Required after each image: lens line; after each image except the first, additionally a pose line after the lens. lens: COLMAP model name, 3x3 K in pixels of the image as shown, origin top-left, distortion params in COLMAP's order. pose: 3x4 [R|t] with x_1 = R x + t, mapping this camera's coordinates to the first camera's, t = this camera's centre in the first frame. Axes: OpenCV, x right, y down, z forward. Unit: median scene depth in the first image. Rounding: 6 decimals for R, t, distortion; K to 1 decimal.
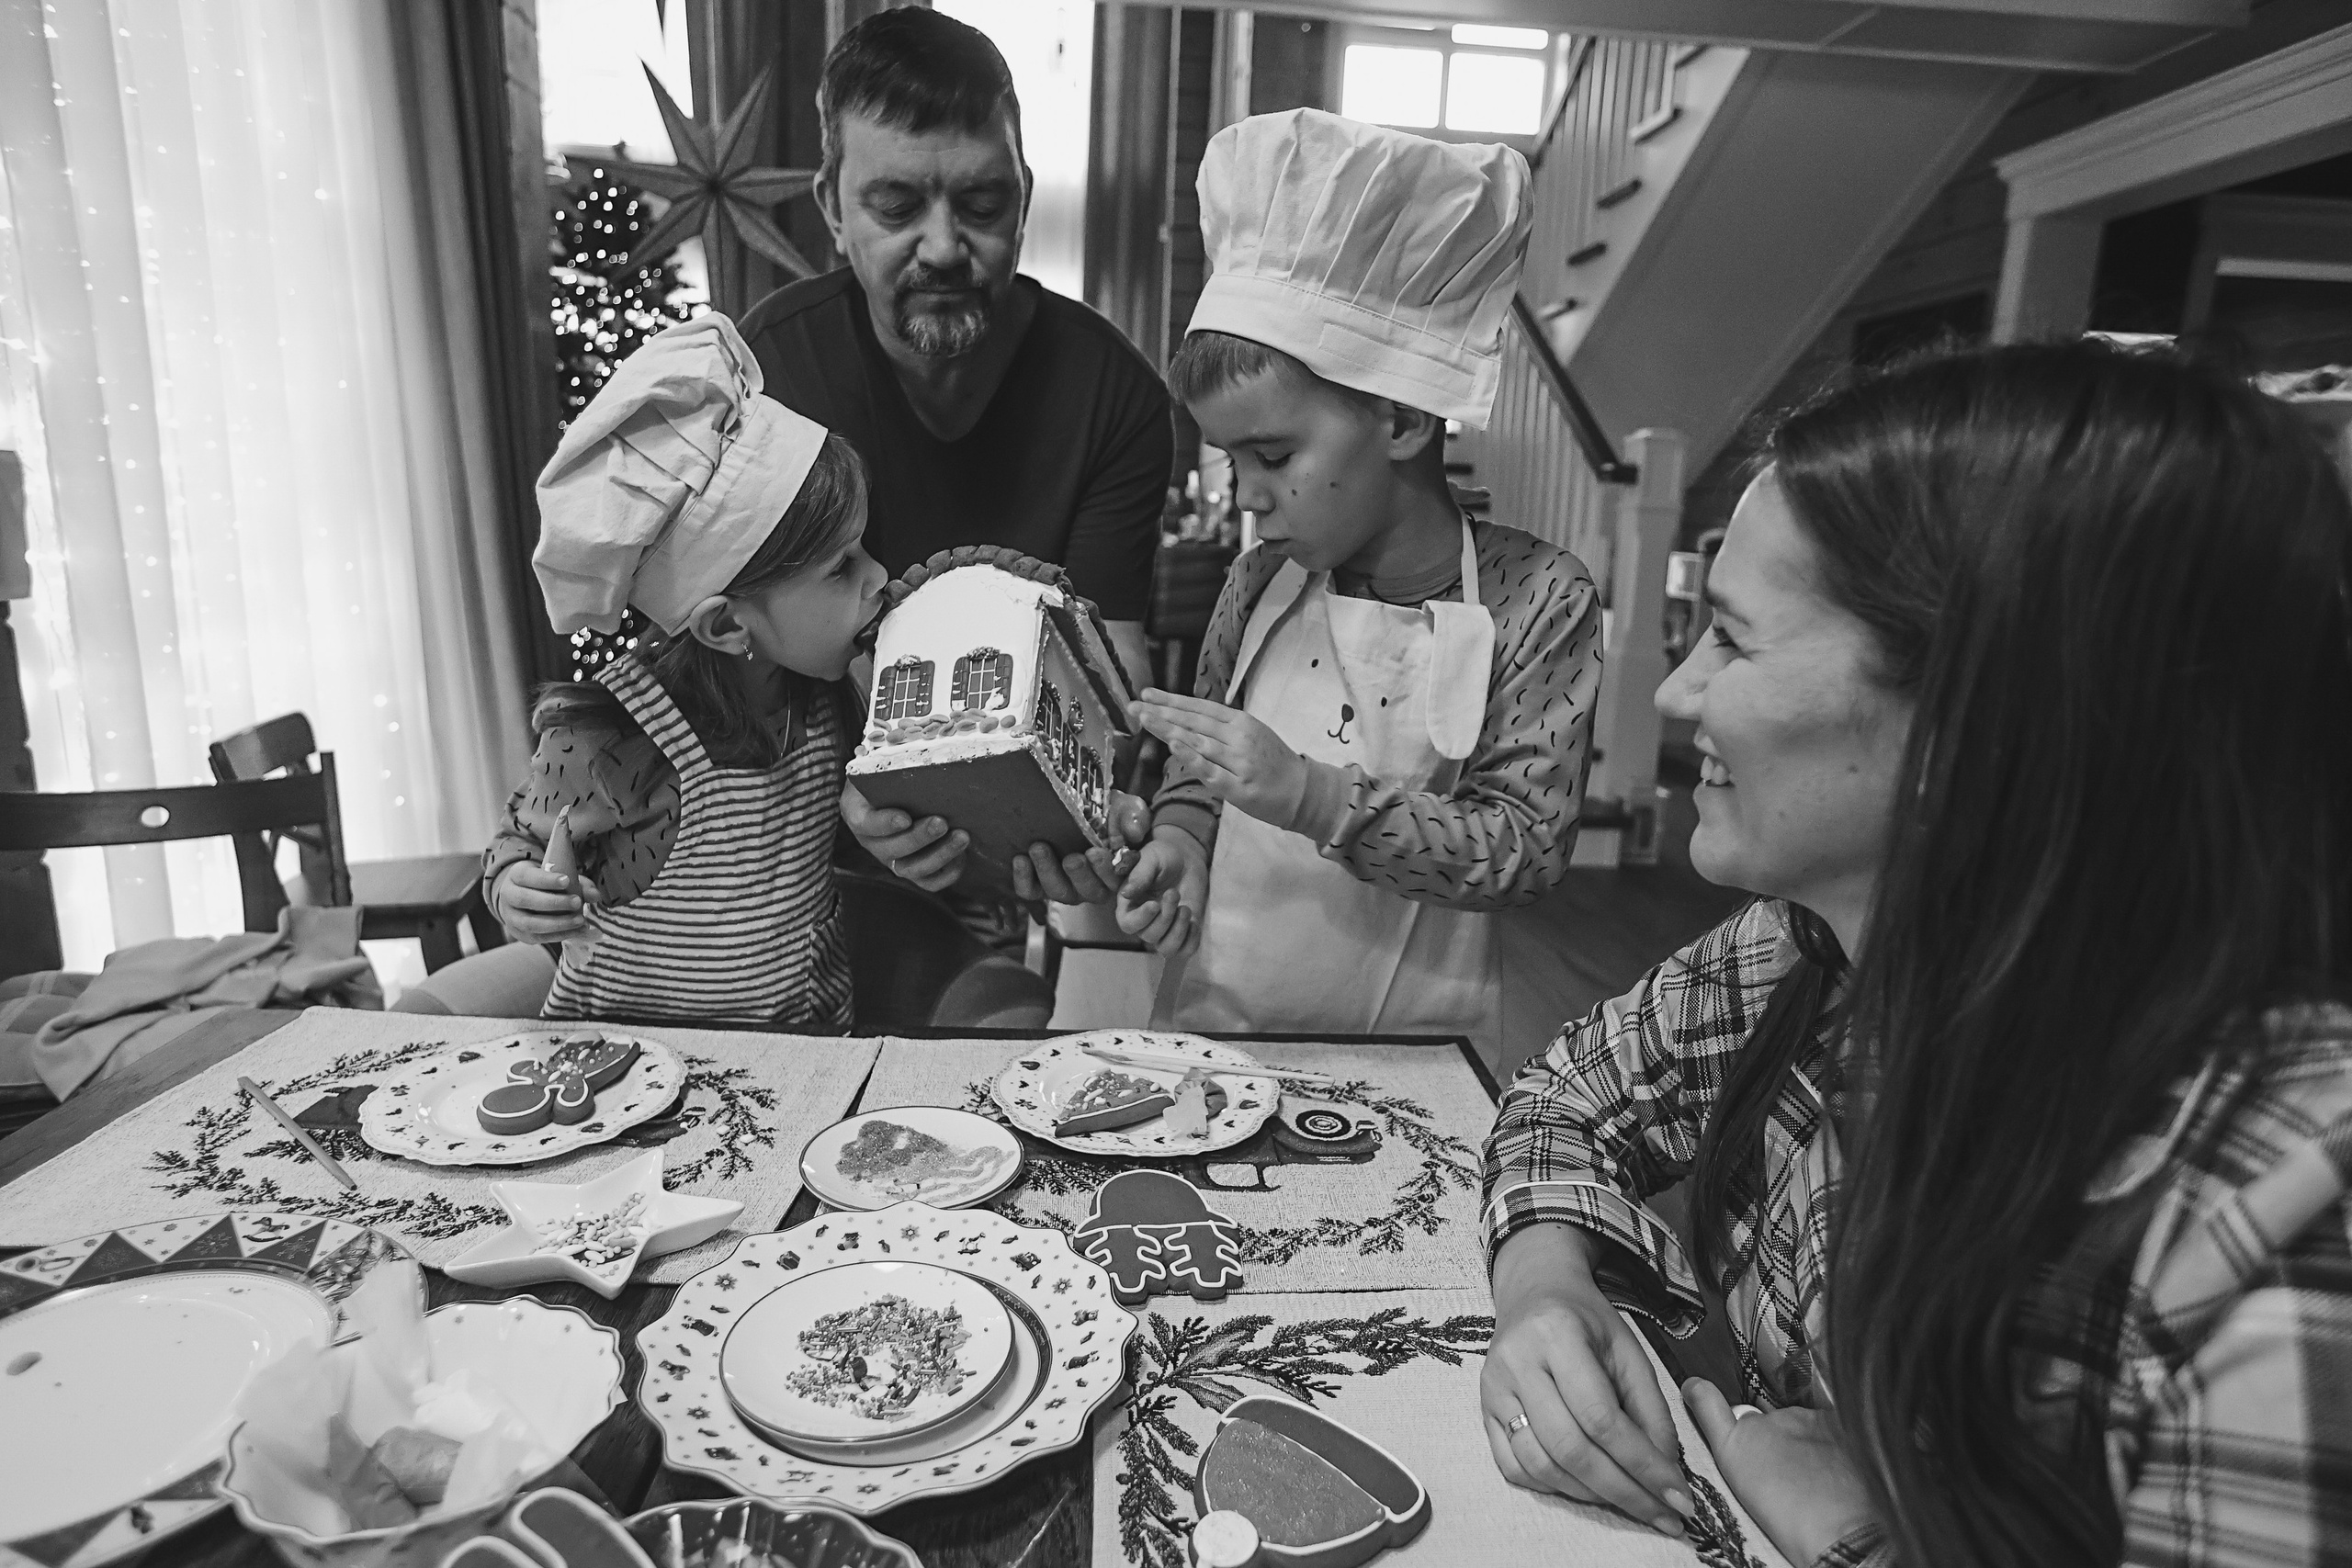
lens RADIAL K [[1357.4, 0, 1167.4], [0, 1357.4, 796.5], [0, 0, 1]] dist [-0.031306, 0.040247]
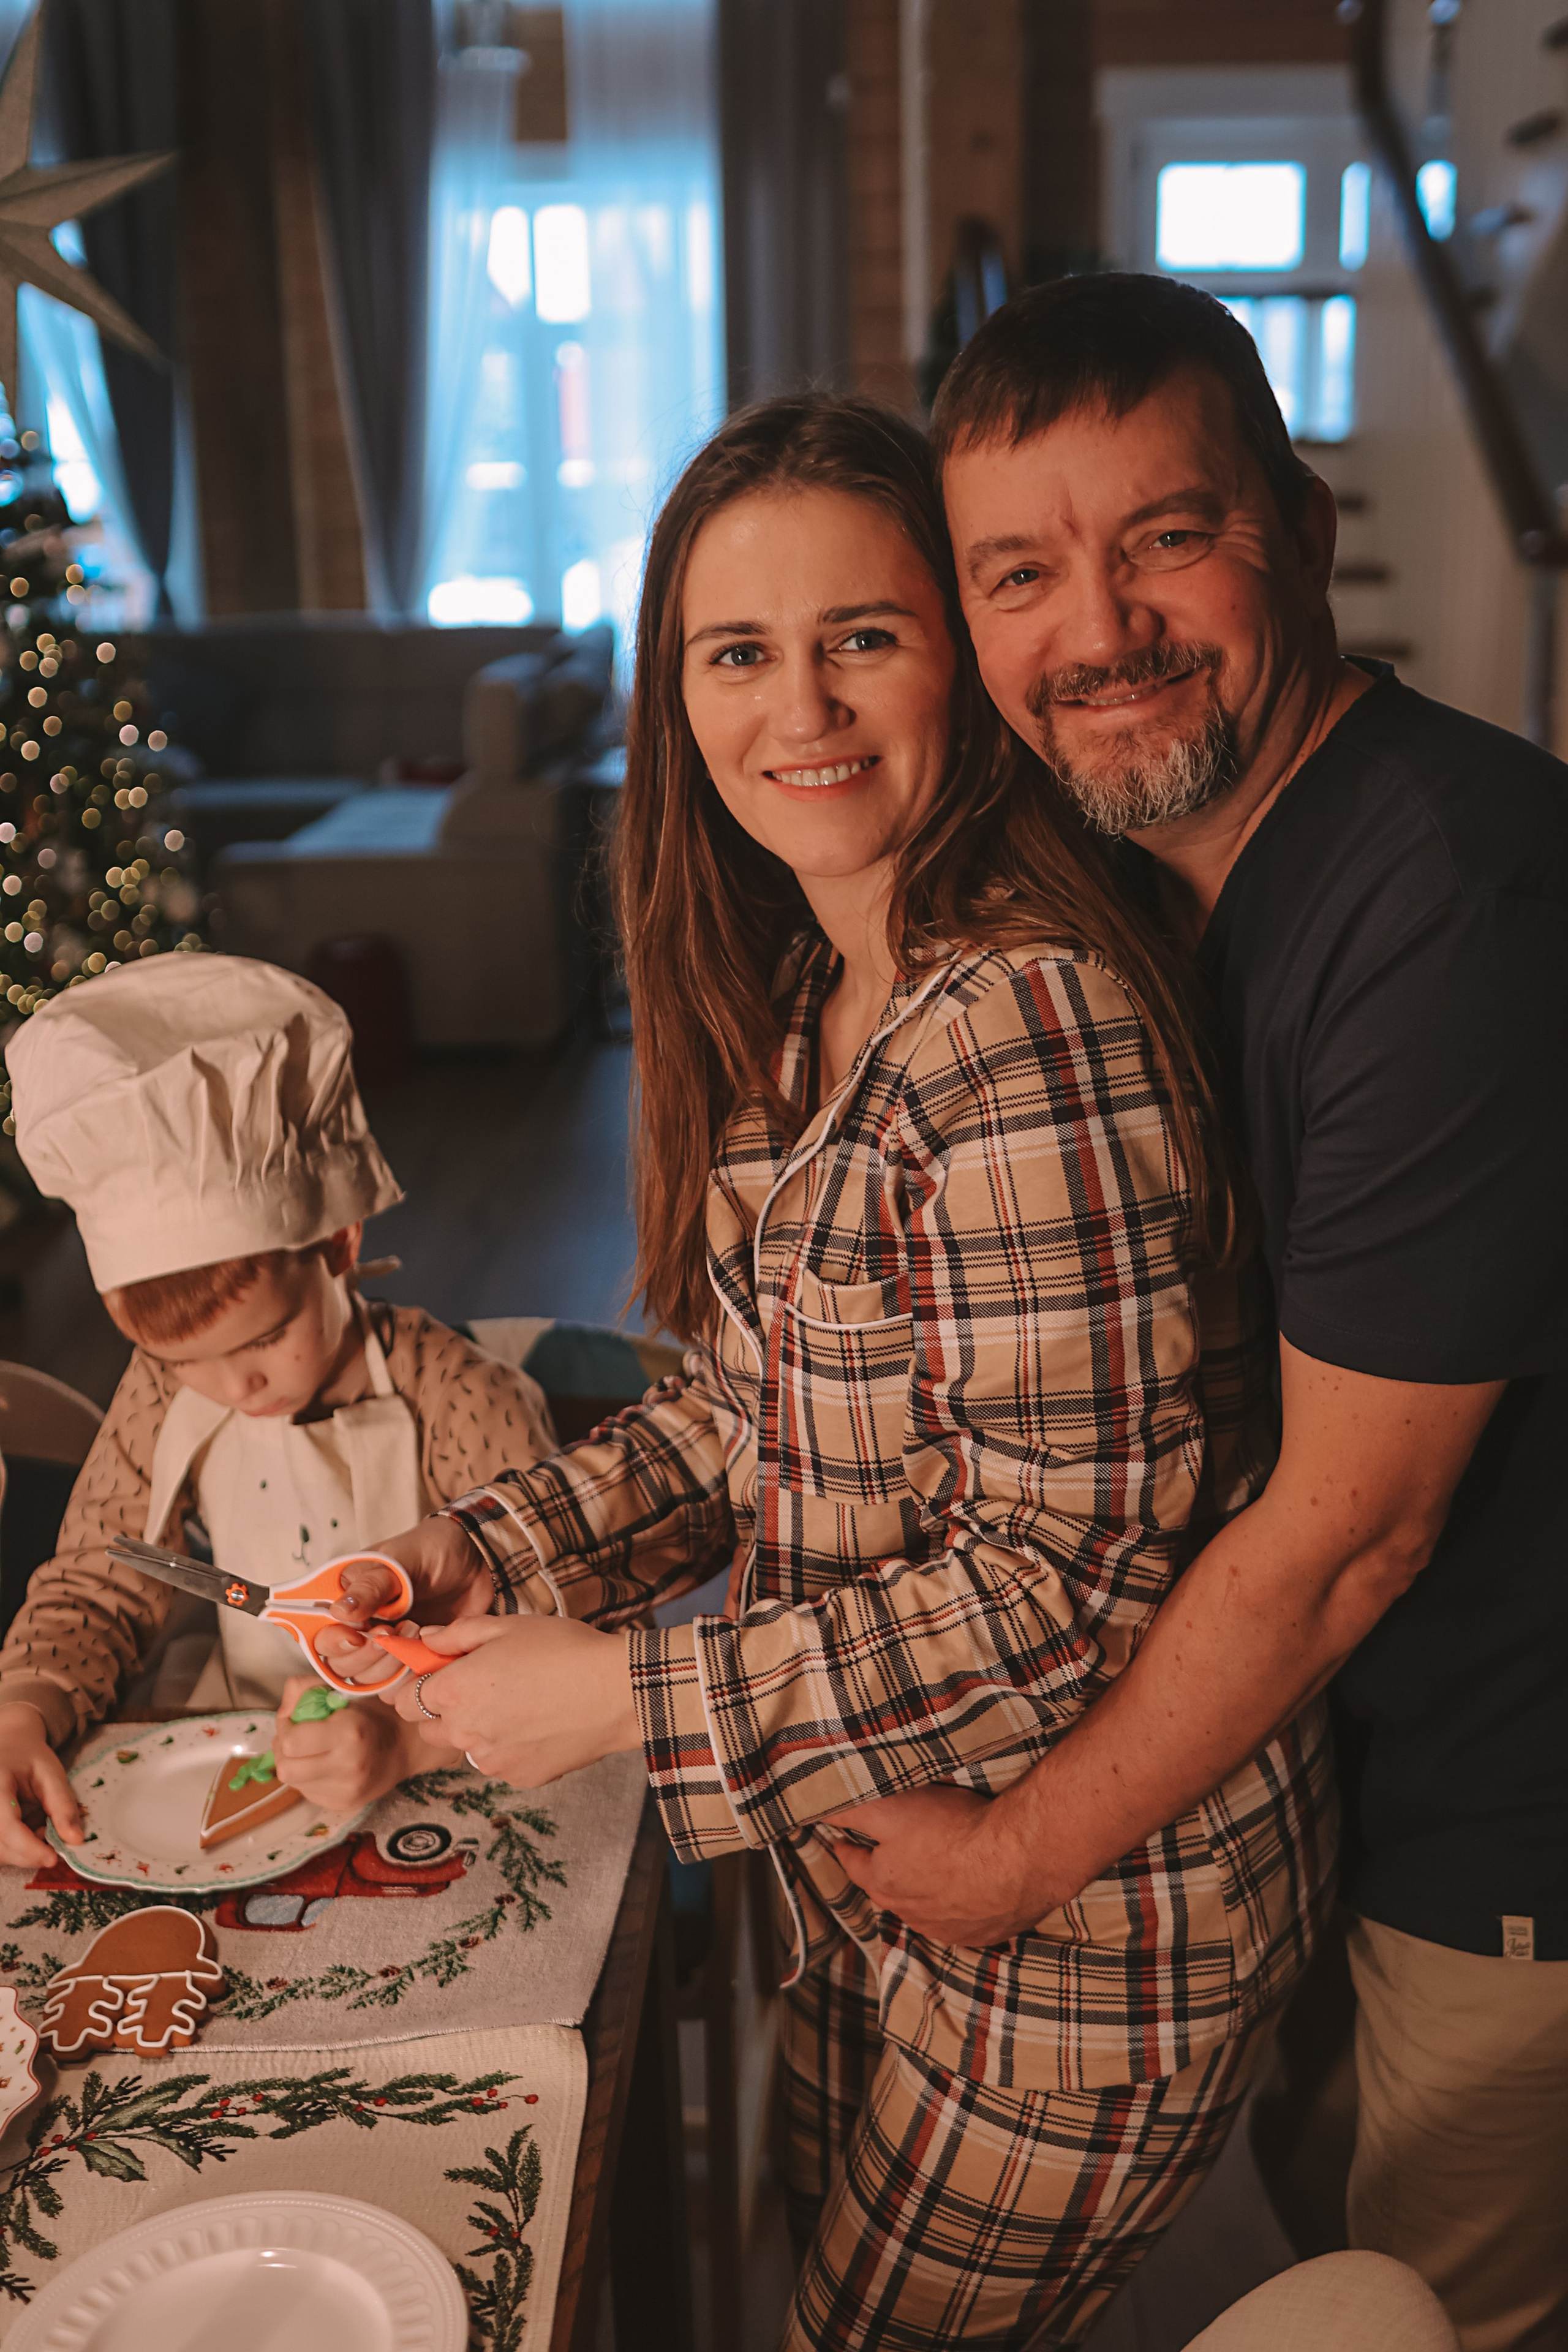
lens RADIAL K [[2424.1, 0, 784.6], [0, 2424.1, 1281.5], [0, 0, 1]] dist [-0.230399, 0.597690]
pose [[0.997136, -0.022458, -0.072212, 0.526348], [0.029105, 0.995302, 0.092344, -0.281493], [0.069799, -0.094181, 0.993105, -0.524156]]
